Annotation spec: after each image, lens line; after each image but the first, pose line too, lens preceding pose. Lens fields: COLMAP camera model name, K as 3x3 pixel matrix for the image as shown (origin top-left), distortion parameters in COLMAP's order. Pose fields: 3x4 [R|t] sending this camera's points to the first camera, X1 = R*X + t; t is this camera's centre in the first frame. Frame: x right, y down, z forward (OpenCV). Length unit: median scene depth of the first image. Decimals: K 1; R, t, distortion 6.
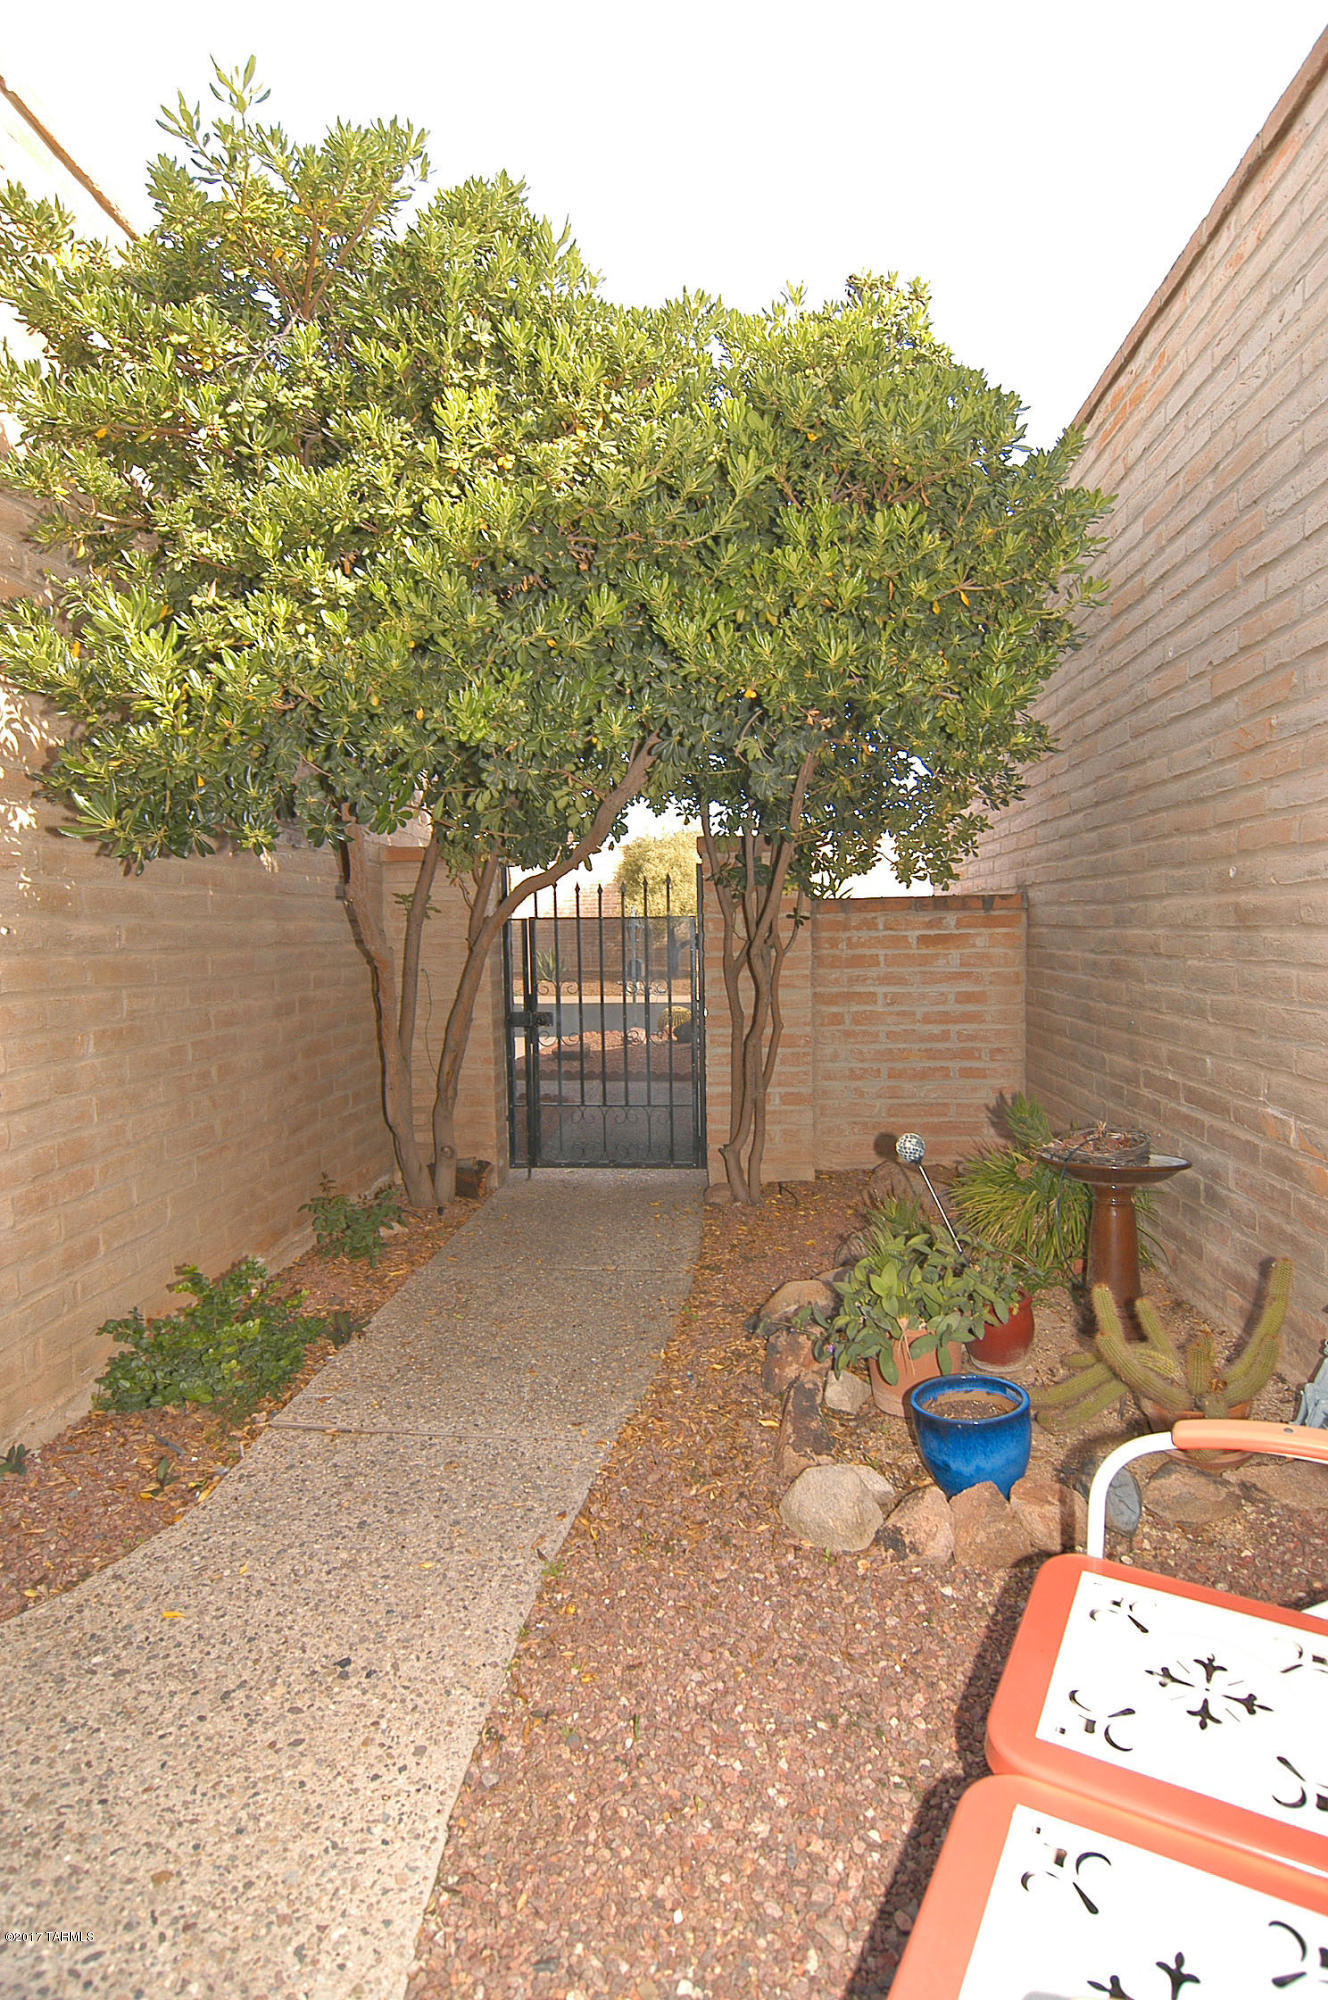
lens RADIAL K [[1075.0, 0, 662.5], [0, 1075.0, 1001.8], [0, 0, 1]] dist [-0.004738, -0.011764]
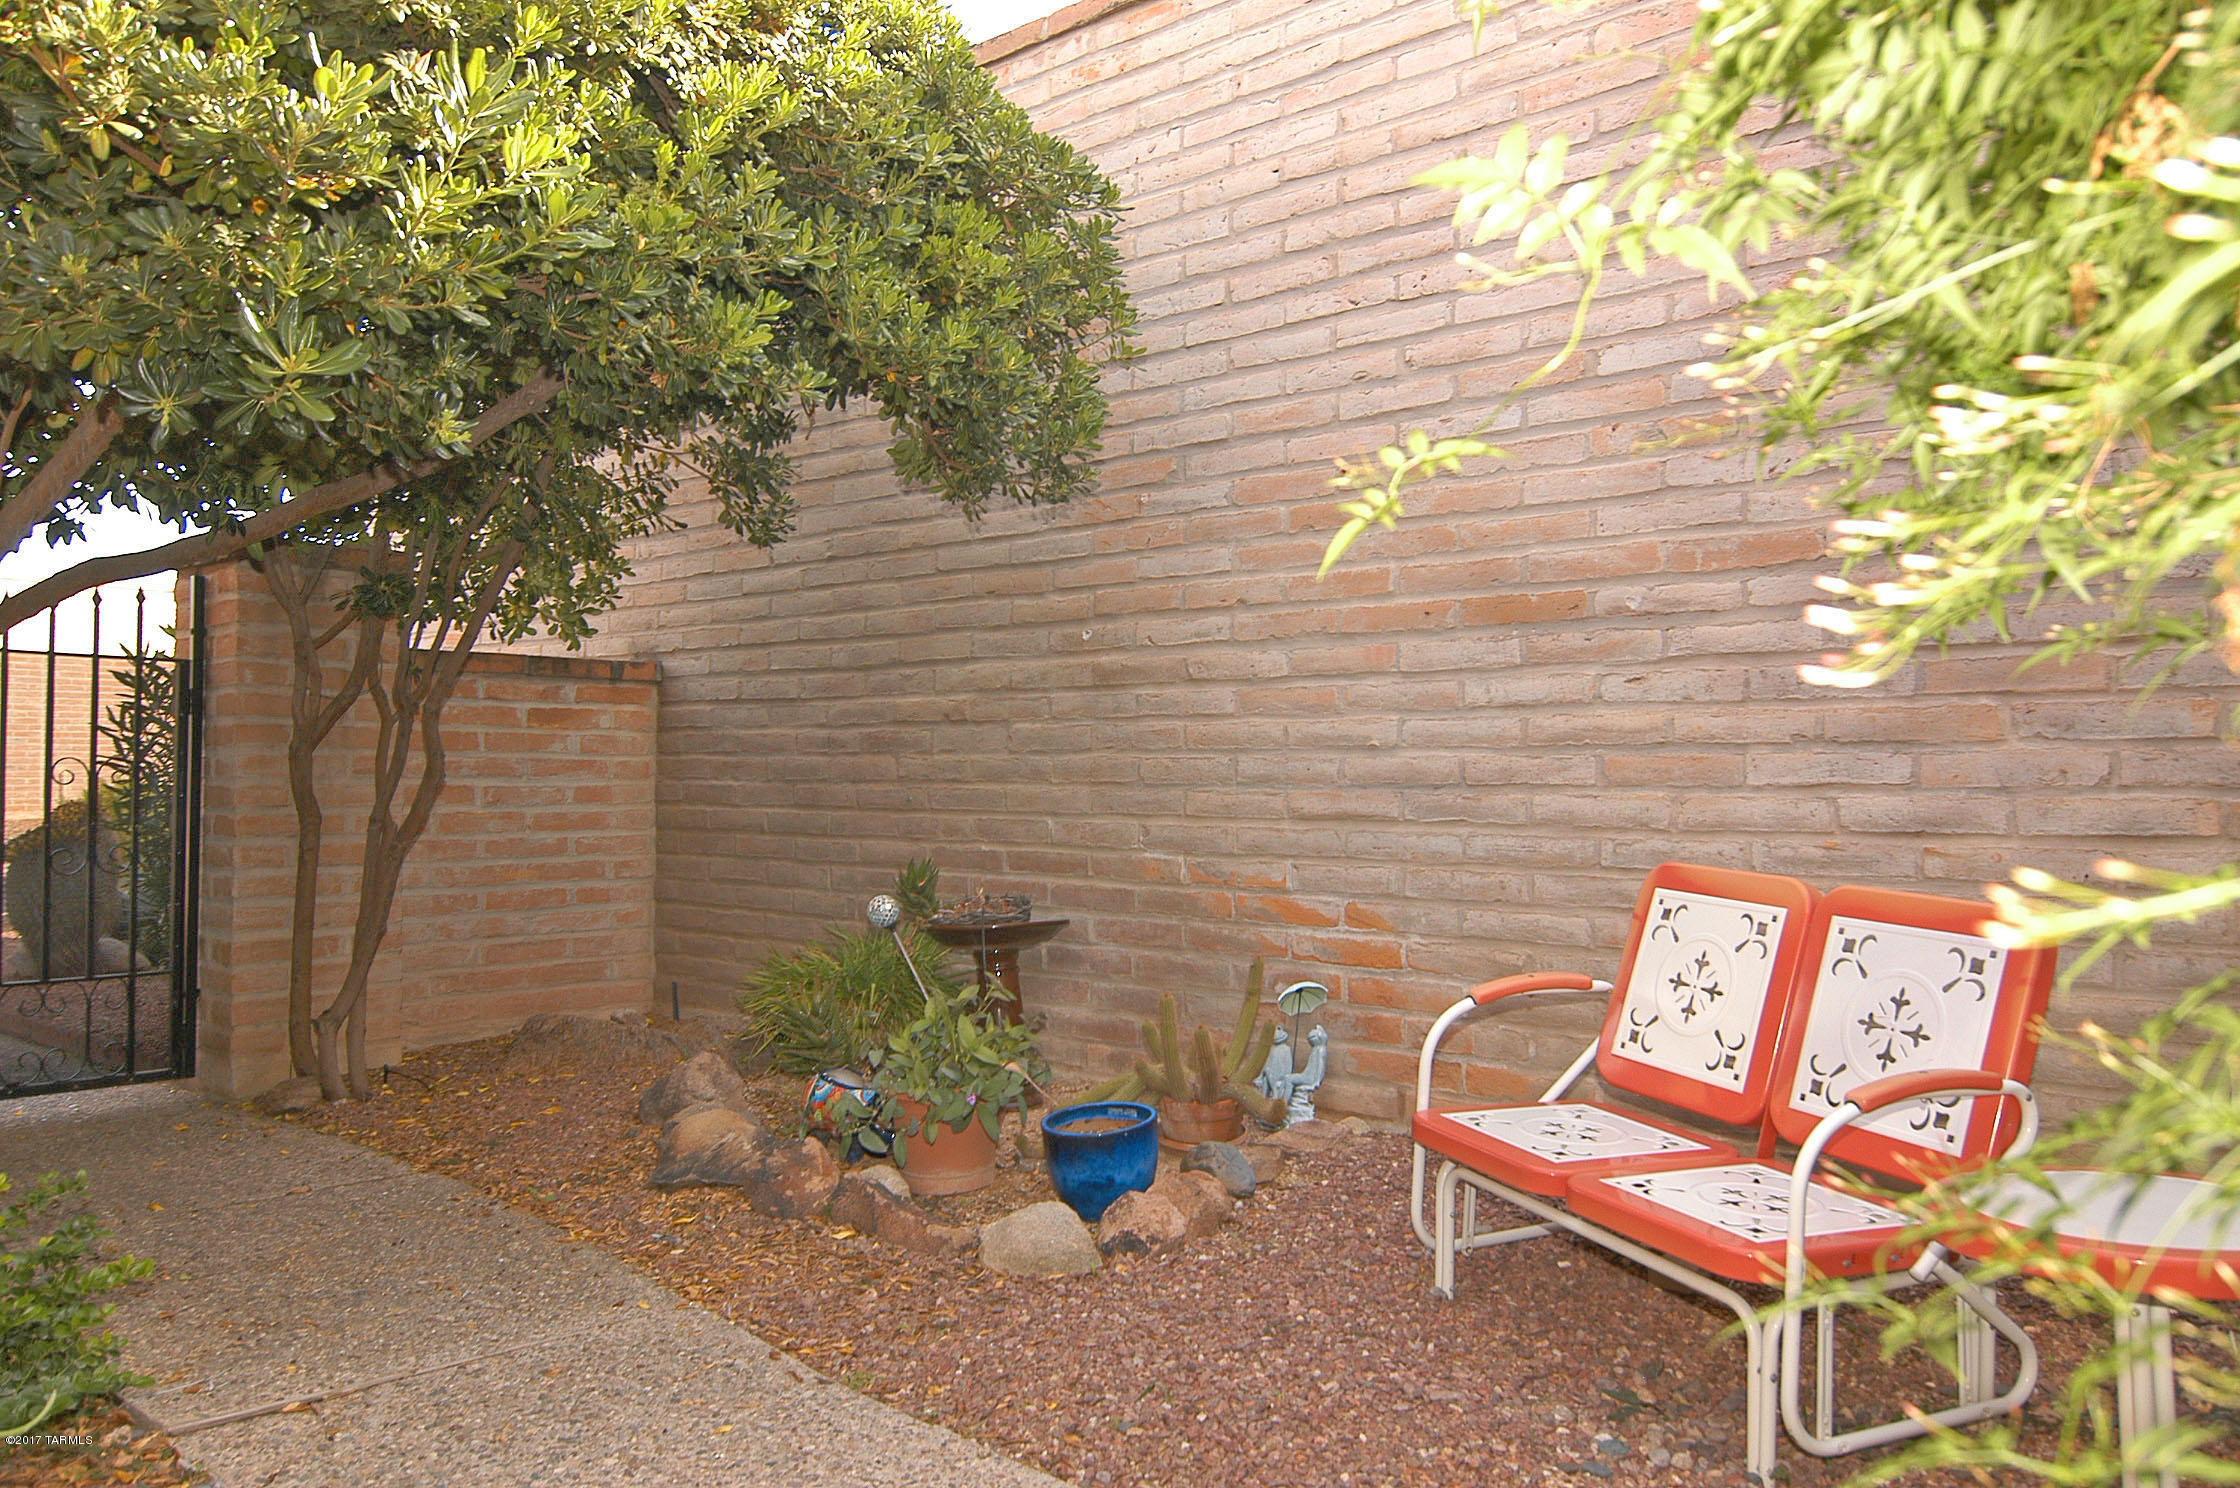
lens RADIAL K [[1613.7, 0, 1121.6], [0, 1613.7, 750.0], [0, 0, 1]] dist [-0.004959, 0.001867]
pose [[0.594572, 0.033787, 0.803332, -0.424132], [0.038530, 0.996772, -0.070440, 0.061571], [-0.803118, 0.072834, 0.591351, 0.032704]]
